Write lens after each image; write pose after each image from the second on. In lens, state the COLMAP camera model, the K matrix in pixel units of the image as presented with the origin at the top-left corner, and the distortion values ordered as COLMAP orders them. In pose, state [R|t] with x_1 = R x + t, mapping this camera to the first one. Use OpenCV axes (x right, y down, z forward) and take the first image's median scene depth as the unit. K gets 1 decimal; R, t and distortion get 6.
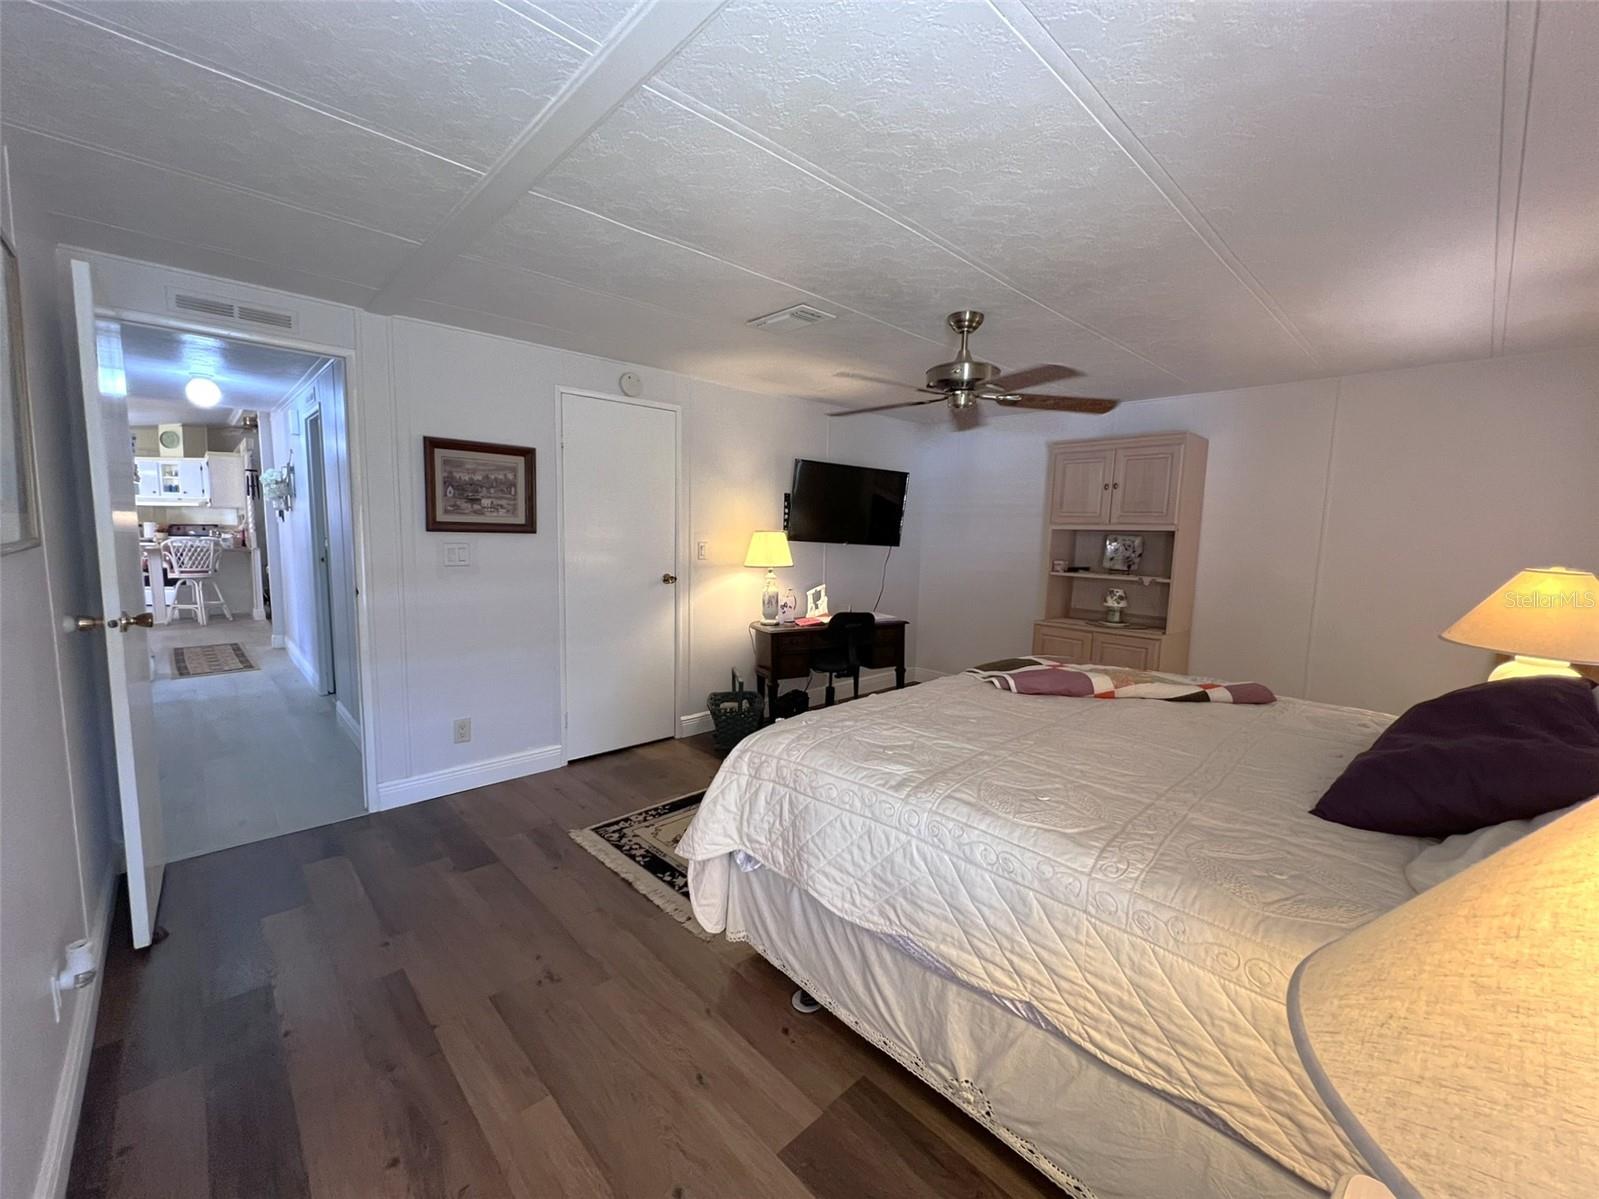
lens RADIAL K [[655.4, 0, 810.3], [0, 655.4, 601.5], [0, 0, 1]] dist [-0.000830, -0.000441]
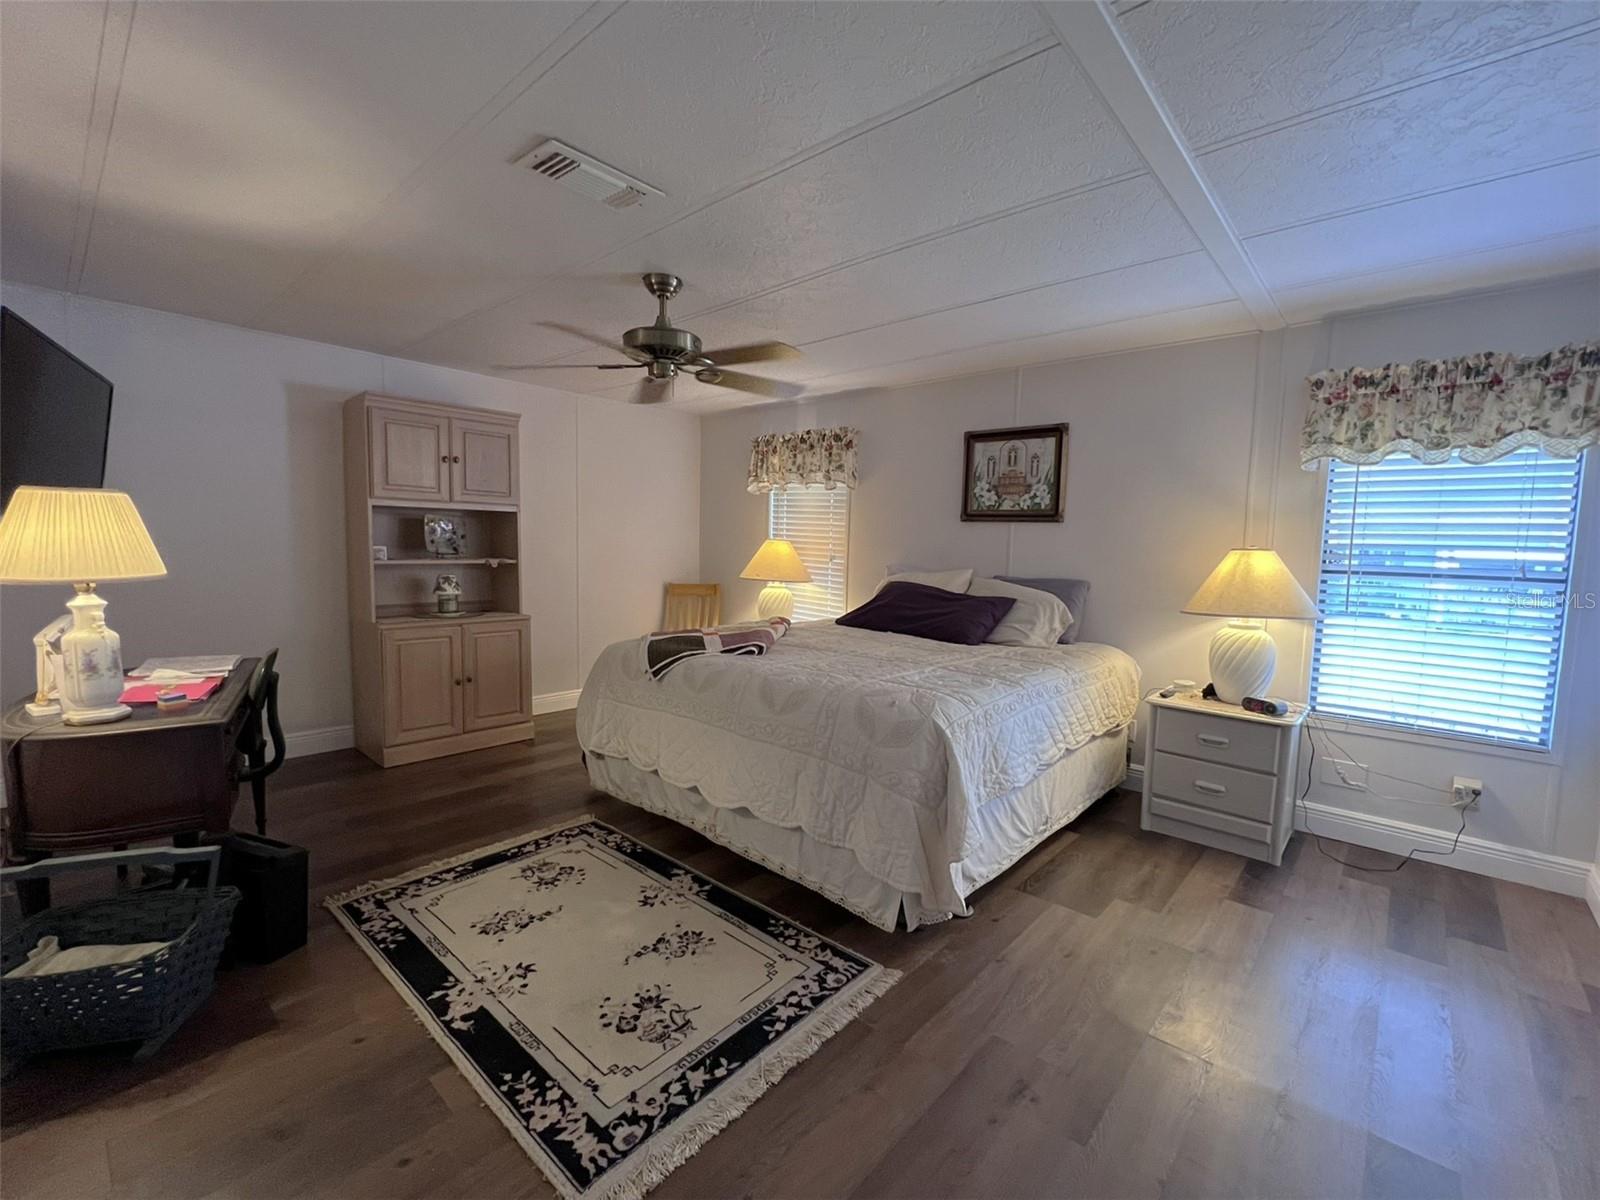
lens RADIAL K [[687.7, 0, 815.4], [0, 687.7, 602.5], [0, 0, 1]] dist [-0.003430, 0.000130]
pose [[-0.097491, -0.104557, 0.989729, -0.735299], [0.080122, 0.990414, 0.112521, -0.067402], [-0.992006, 0.090269, -0.088179, 0.836815]]
